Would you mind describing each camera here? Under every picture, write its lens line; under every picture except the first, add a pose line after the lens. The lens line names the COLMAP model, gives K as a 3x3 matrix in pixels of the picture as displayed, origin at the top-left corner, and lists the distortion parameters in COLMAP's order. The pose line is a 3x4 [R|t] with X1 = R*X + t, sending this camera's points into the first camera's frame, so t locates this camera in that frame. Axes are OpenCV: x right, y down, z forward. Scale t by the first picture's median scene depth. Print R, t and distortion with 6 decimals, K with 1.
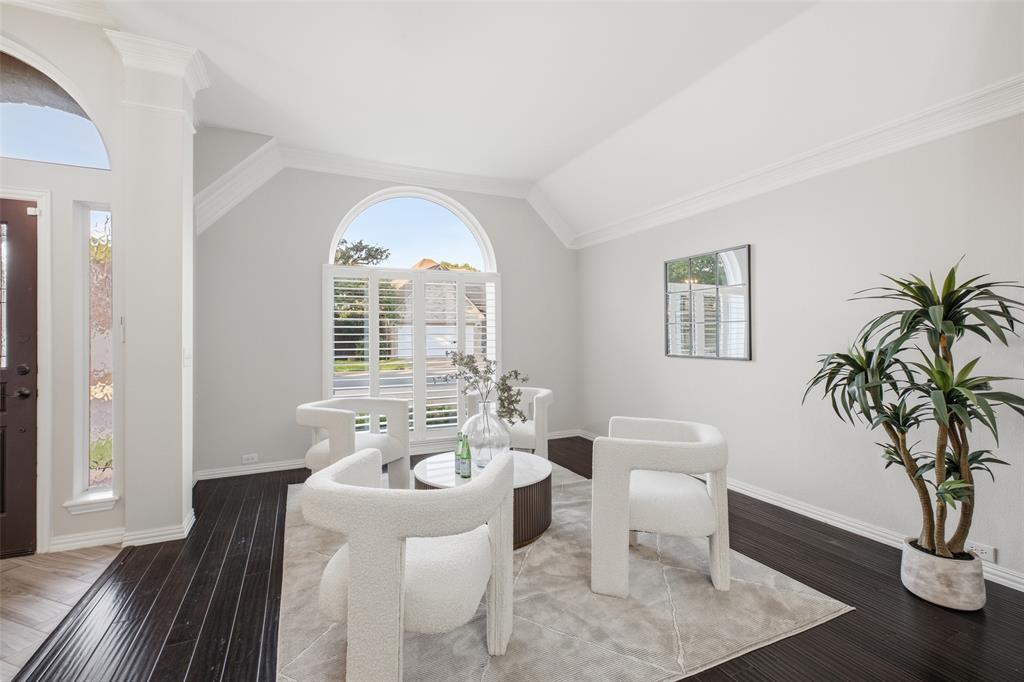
lens RADIAL K [[454.6, 0, 513.6], [0, 454.6, 333.4], [0, 0, 1]] dist [-0.000949, -0.000832]
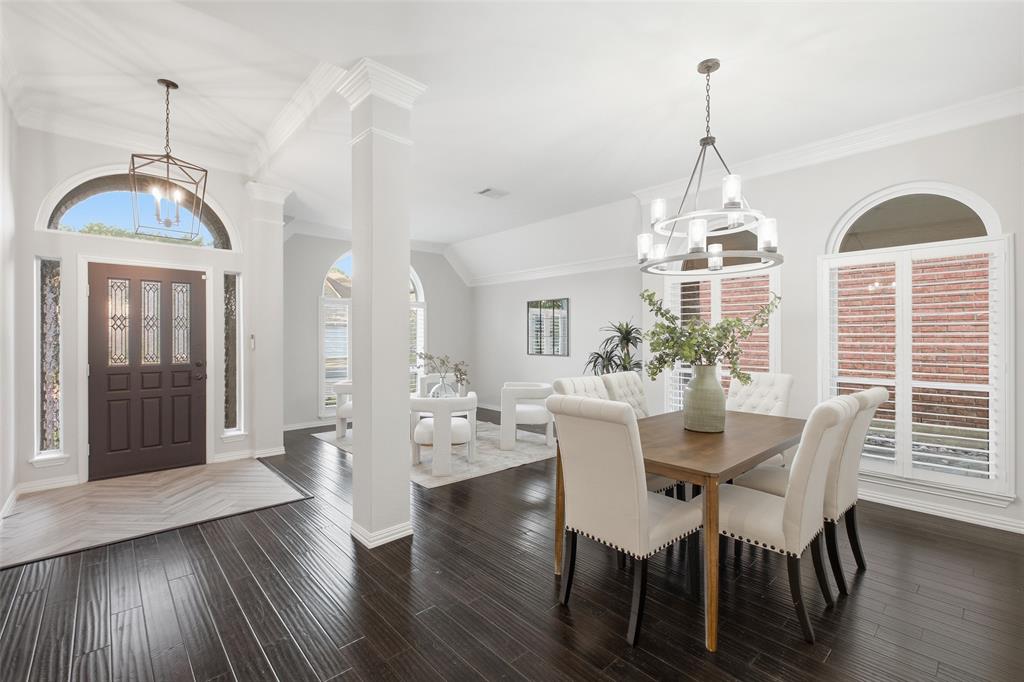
lens RADIAL K [[454.6, 0, 512.8], [0, 454.6, 338.6], [0, 0, 1]] dist [-0.000949, -0.000832]
pose [[0.952694, 0.003225, 0.303915, -1.549130], [-0.007616, 0.999883, 0.013262, -0.200038], [-0.303837, -0.014949, 0.952607, -4.062541]]
